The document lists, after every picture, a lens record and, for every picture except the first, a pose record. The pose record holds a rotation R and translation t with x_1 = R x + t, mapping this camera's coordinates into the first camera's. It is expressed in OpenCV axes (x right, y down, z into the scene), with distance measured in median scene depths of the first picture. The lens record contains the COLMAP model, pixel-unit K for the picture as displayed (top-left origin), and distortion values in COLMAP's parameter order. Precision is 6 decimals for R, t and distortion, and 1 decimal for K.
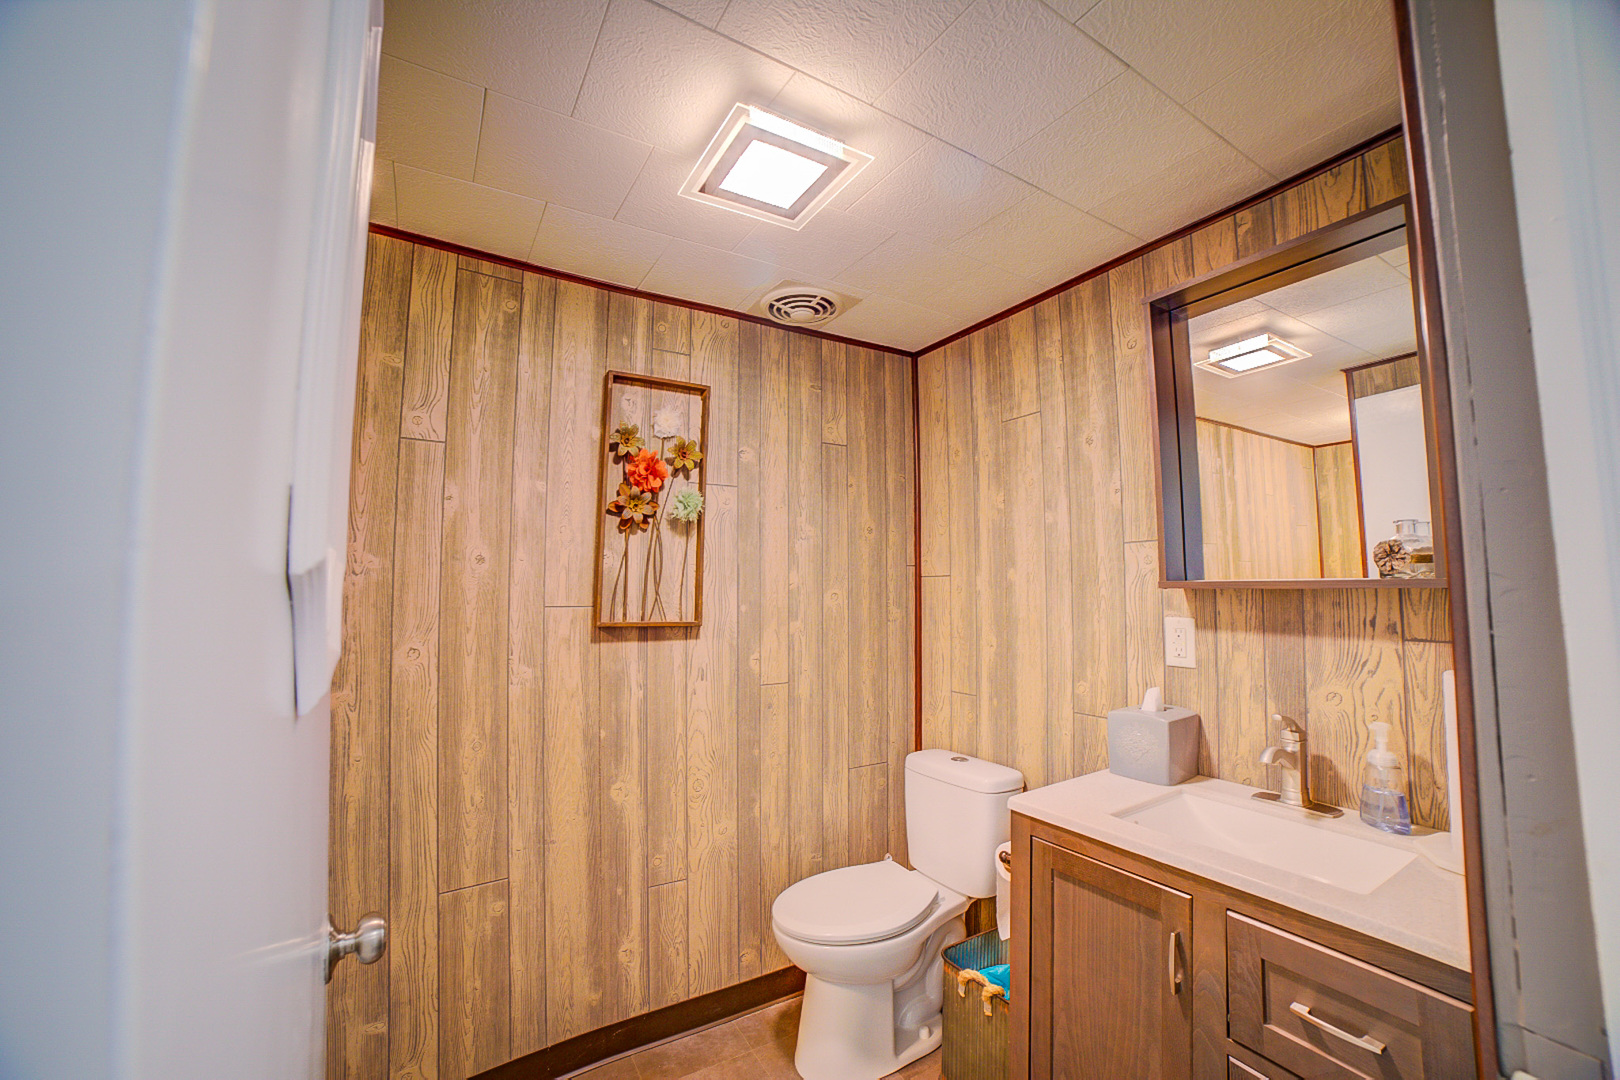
lens RADIAL K [[636.7, 0, 814.2], [0, 636.7, 538.0], [0, 0, 1]] dist [-0.113135, 0.033487]
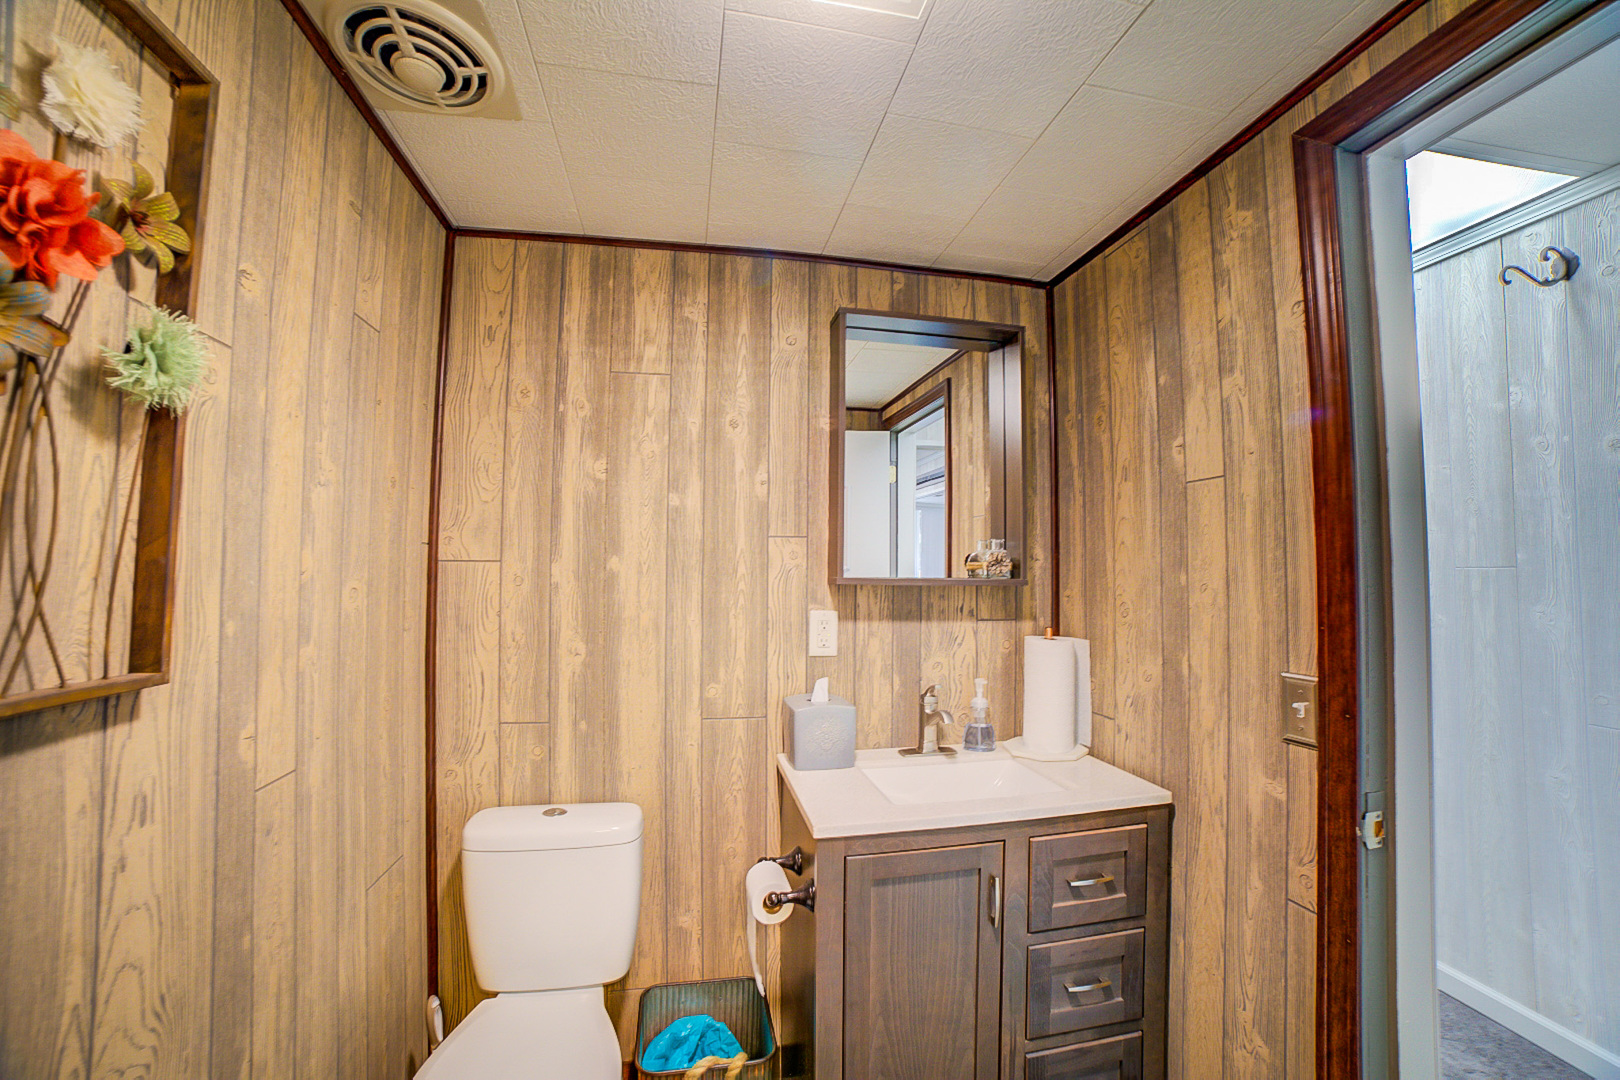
lens RADIAL K [[636.7, 0, 814.2], [0, 636.7, 538.0], [0, 0, 1]] dist [-0.113135, 0.033487]
pose [[0.347002, 0.054292, 0.936292, -0.379126], [-0.082716, 0.996204, -0.027111, 0.028436], [-0.934210, -0.068038, 0.350176, 0.518846]]
